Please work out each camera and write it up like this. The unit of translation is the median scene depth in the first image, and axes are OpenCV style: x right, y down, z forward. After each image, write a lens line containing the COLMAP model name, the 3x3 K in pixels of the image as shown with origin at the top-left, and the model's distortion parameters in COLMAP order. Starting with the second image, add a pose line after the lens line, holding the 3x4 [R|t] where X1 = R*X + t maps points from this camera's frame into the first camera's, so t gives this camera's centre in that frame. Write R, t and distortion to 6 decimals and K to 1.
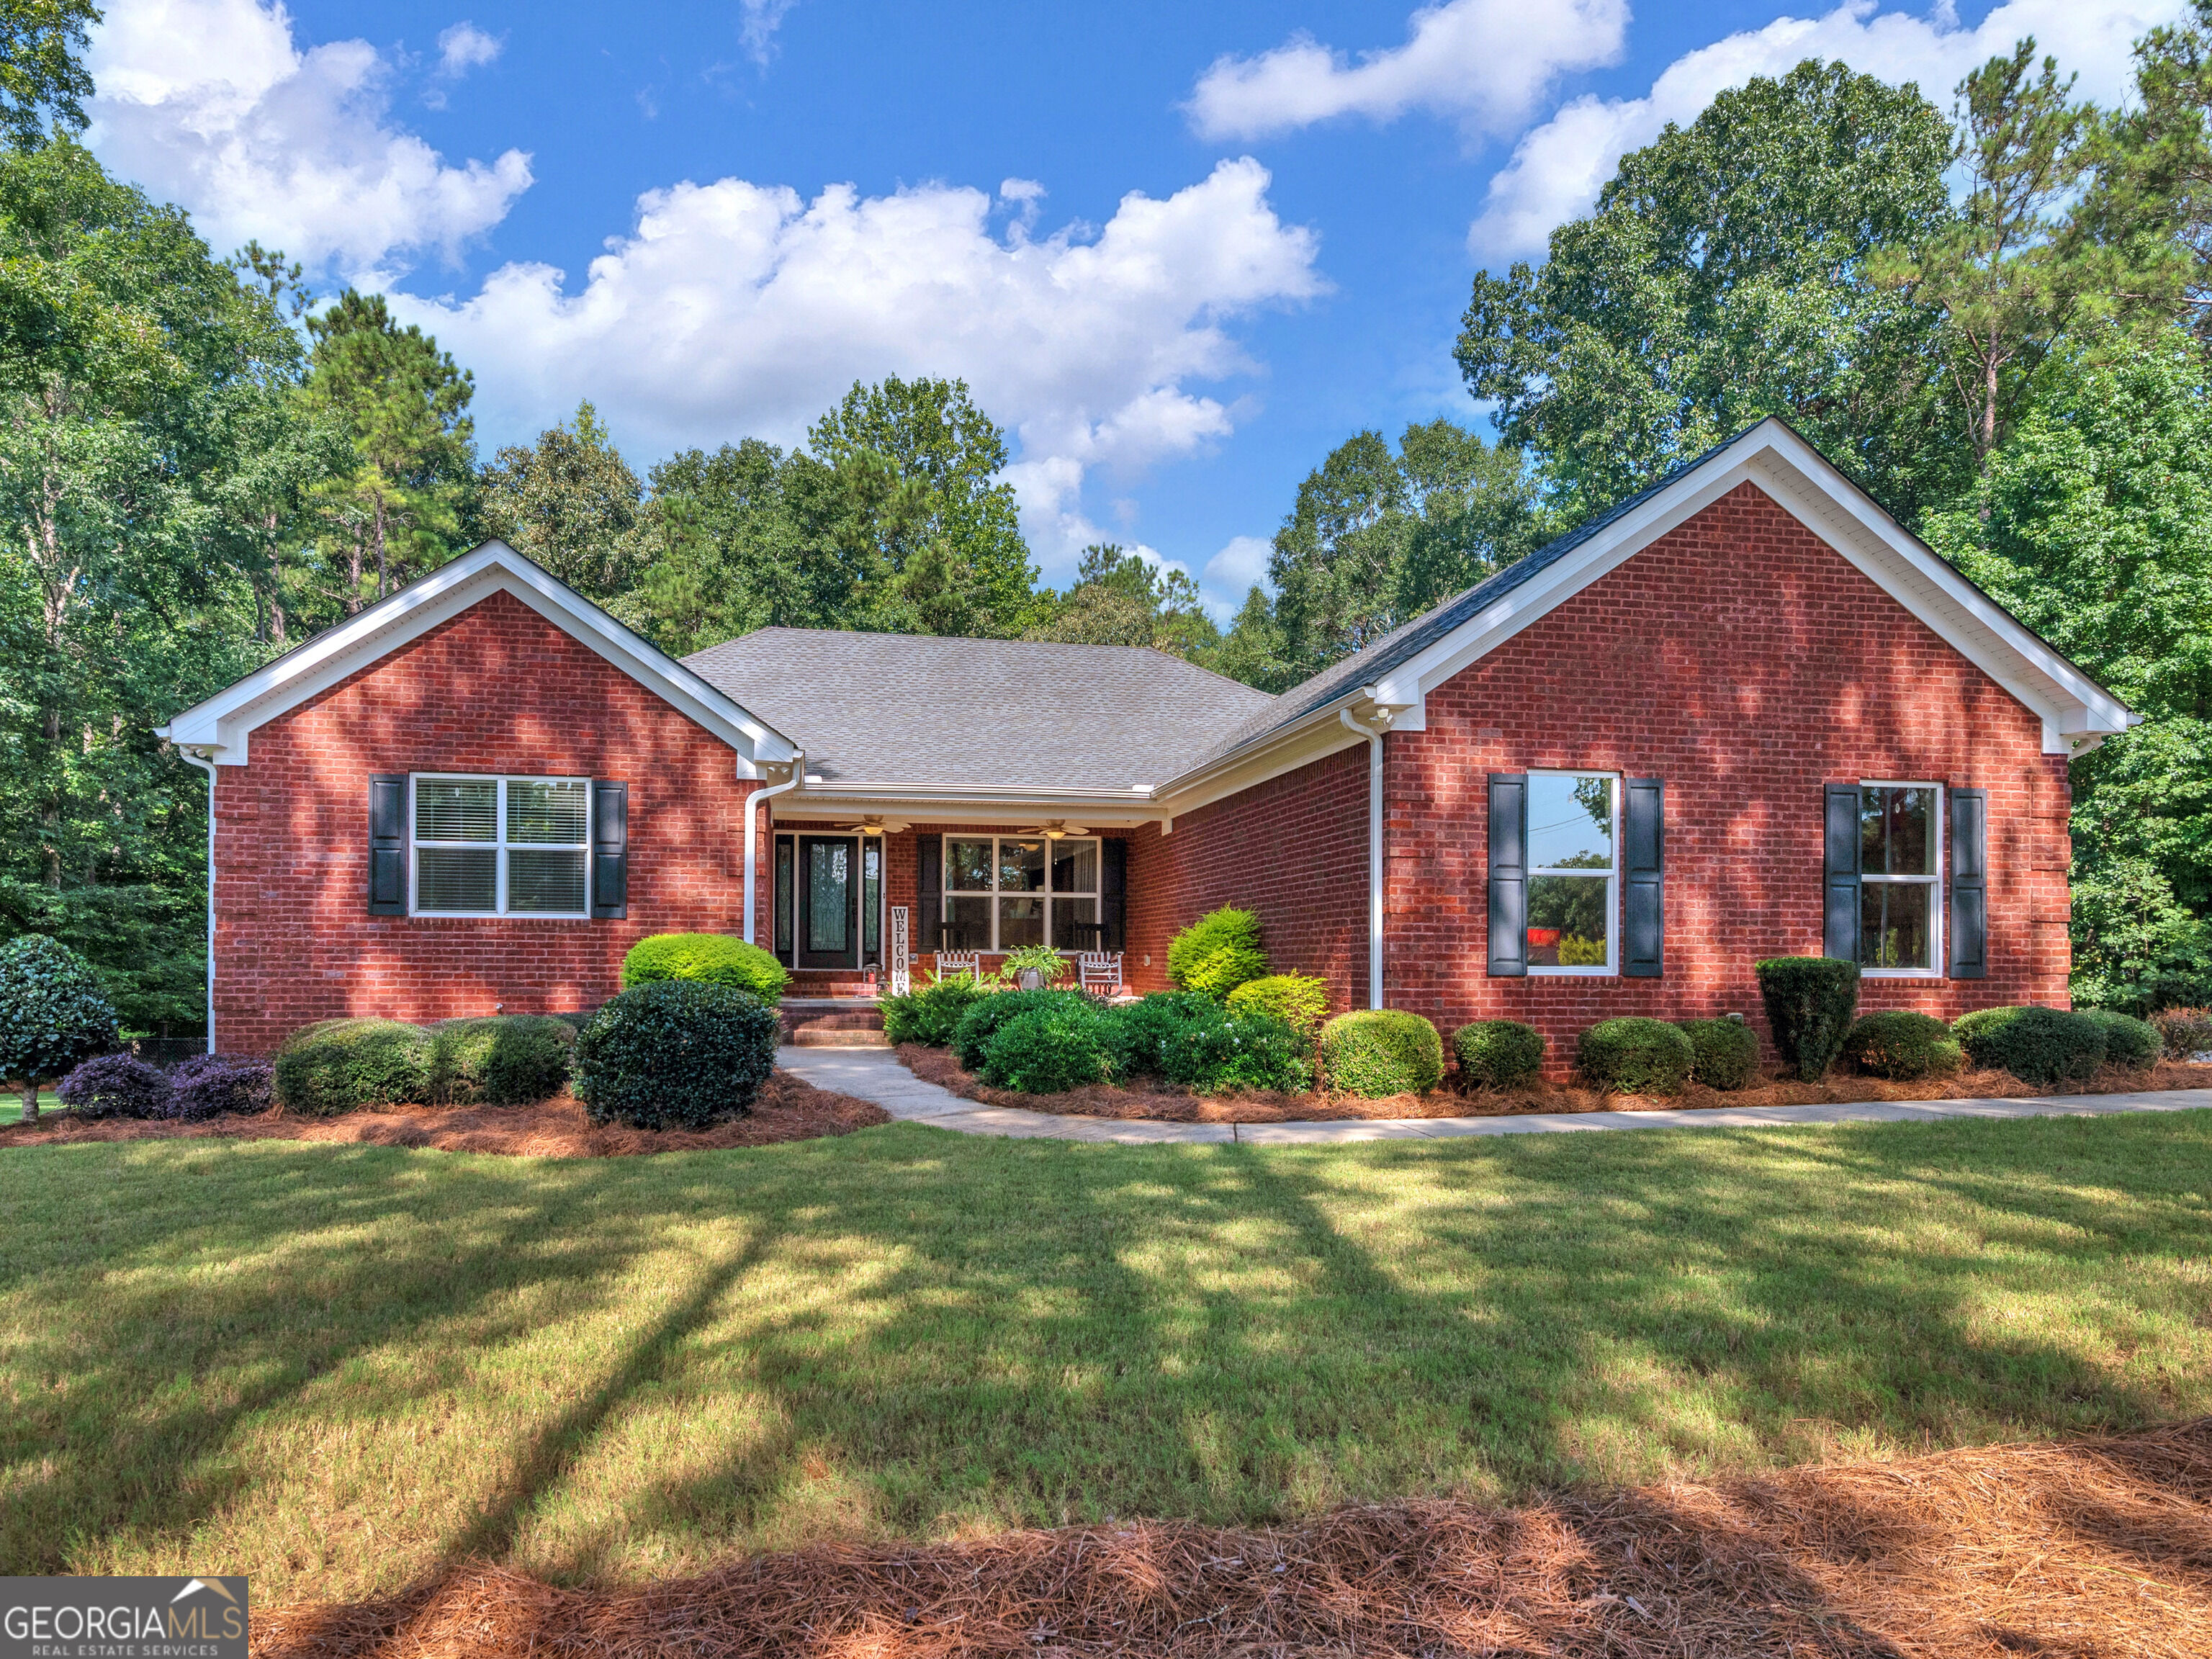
lens RADIAL K [[1047.3, 0, 1104.7], [0, 1047.3, 875.4], [0, 0, 1]] dist [0.008435, -0.000124]
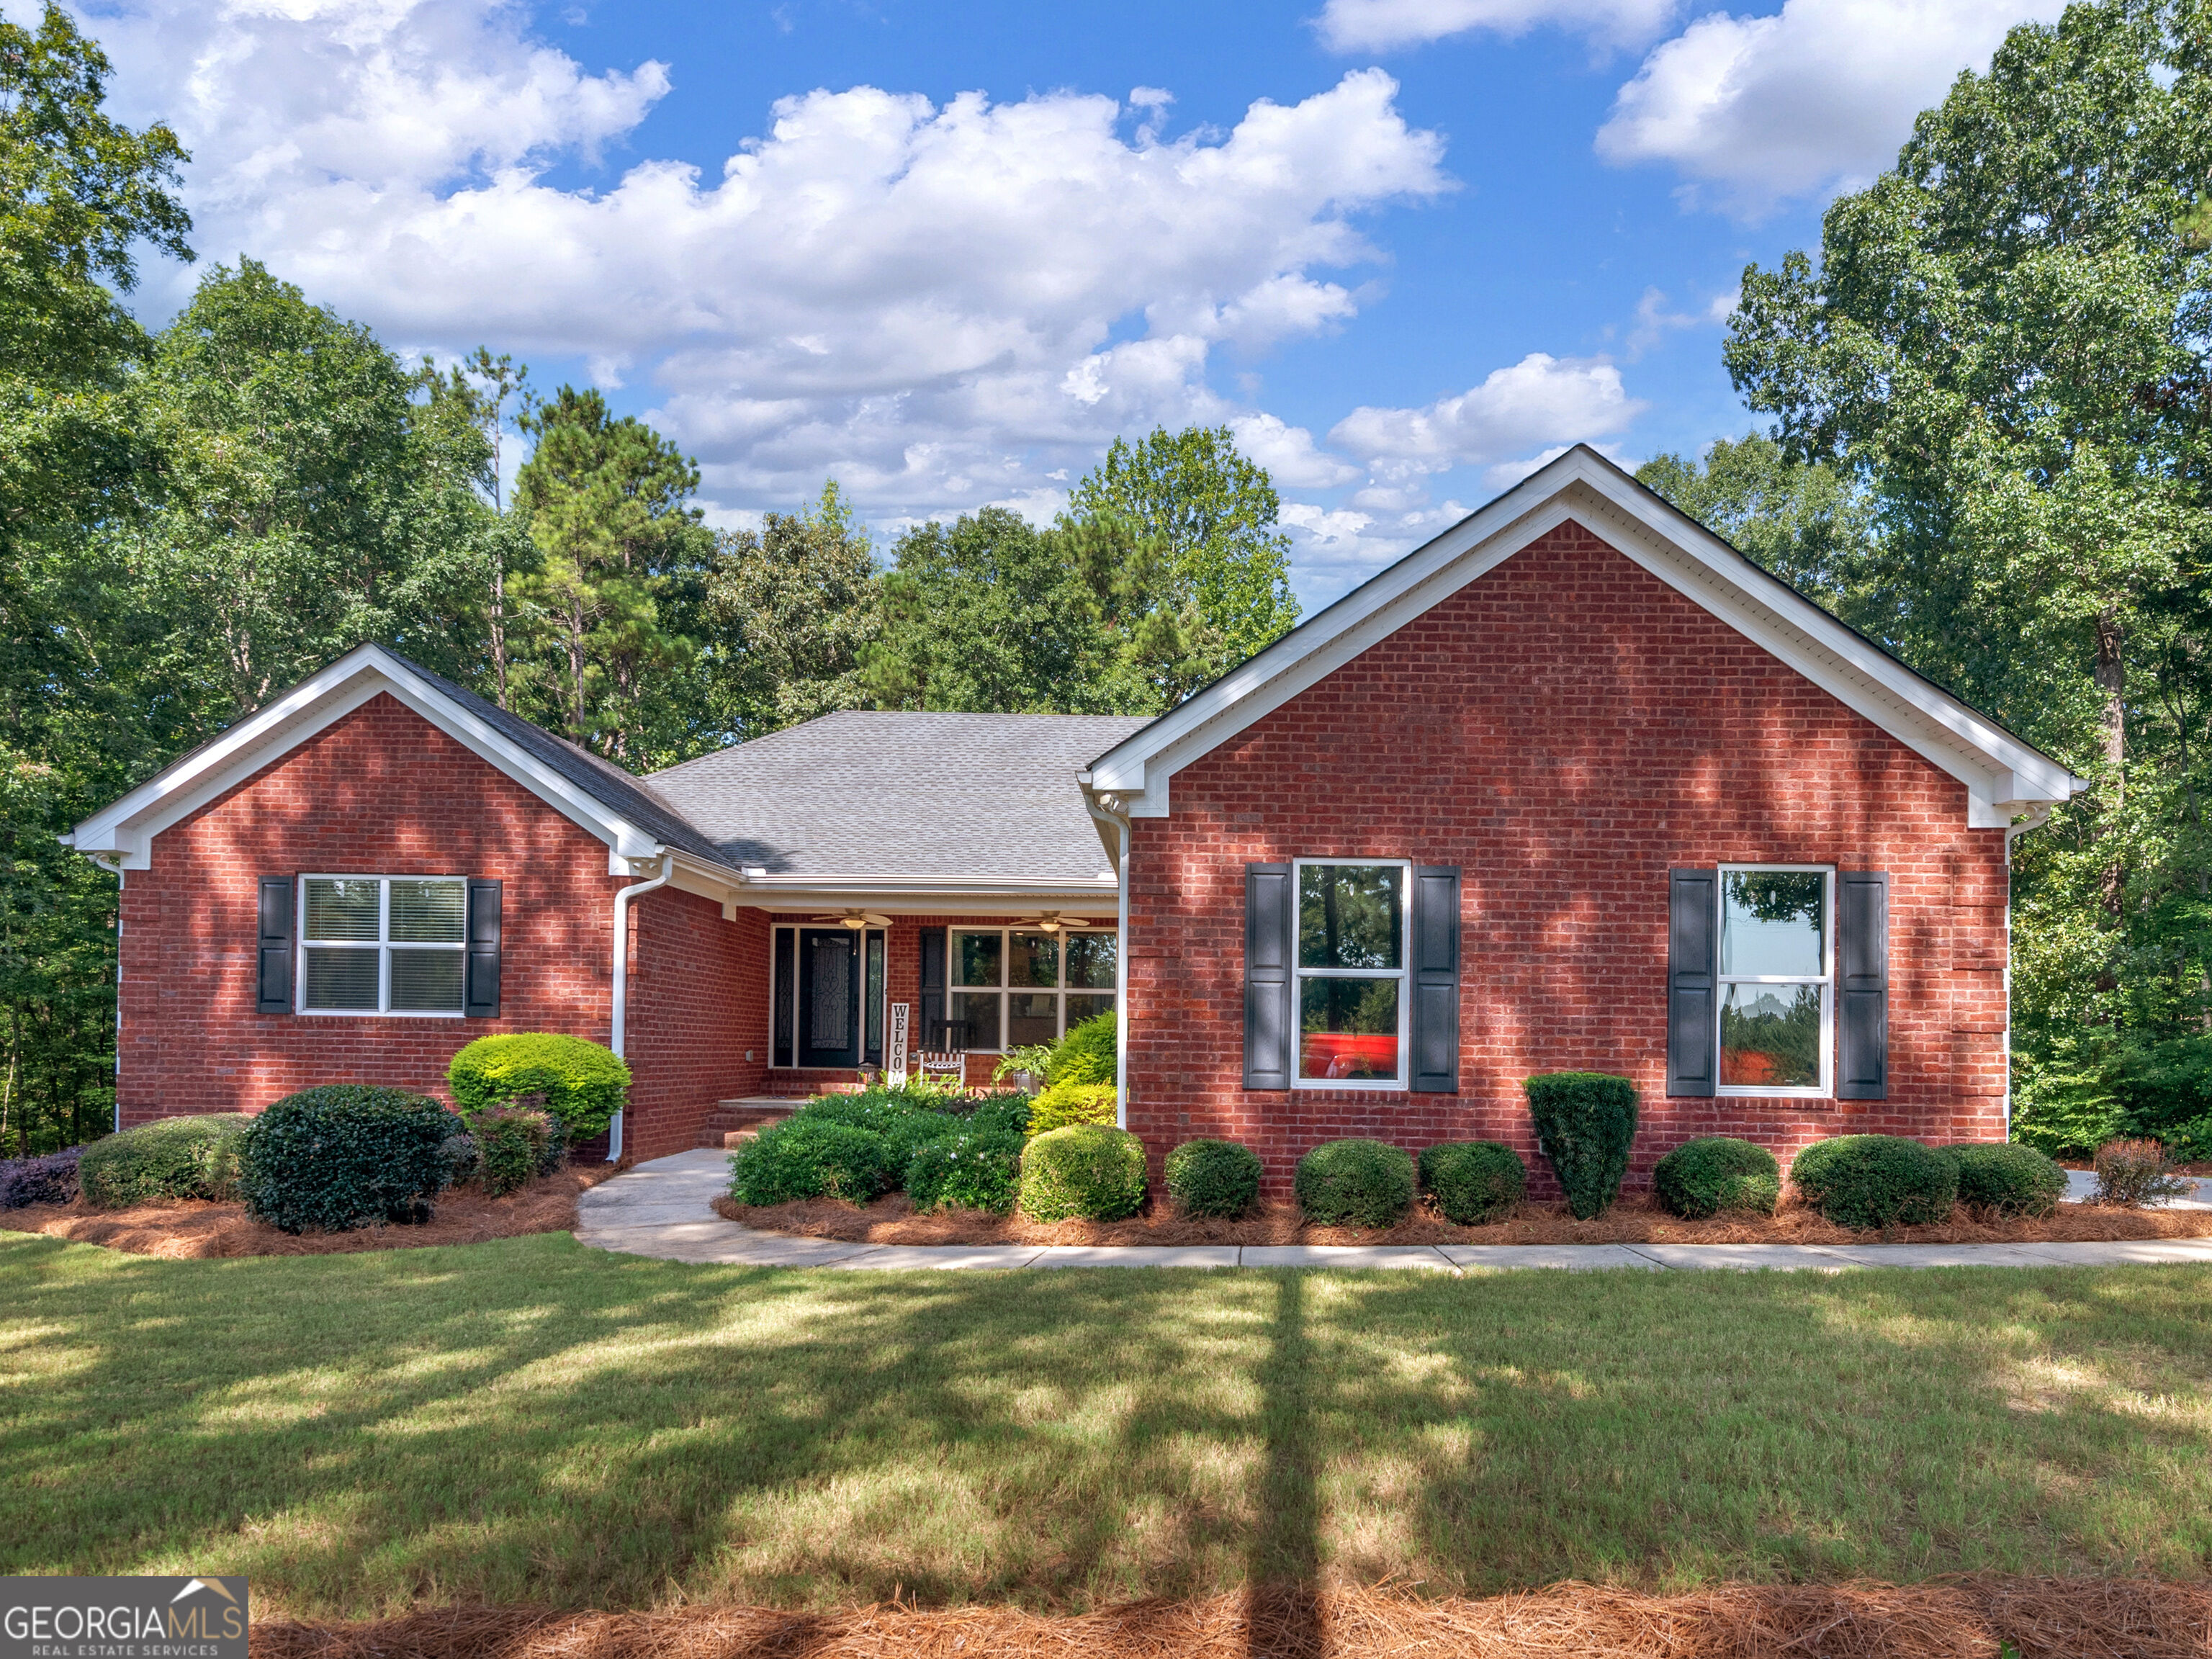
lens RADIAL K [[1135.3, 0, 1106.2], [0, 1135.3, 961.1], [0, 0, 1]] dist [0.006716, 0.001161]
pose [[0.989665, -0.002260, -0.143383, 0.348434], [0.001614, 0.999988, -0.004623, -0.008534], [0.143392, 0.004343, 0.989656, 0.019815]]
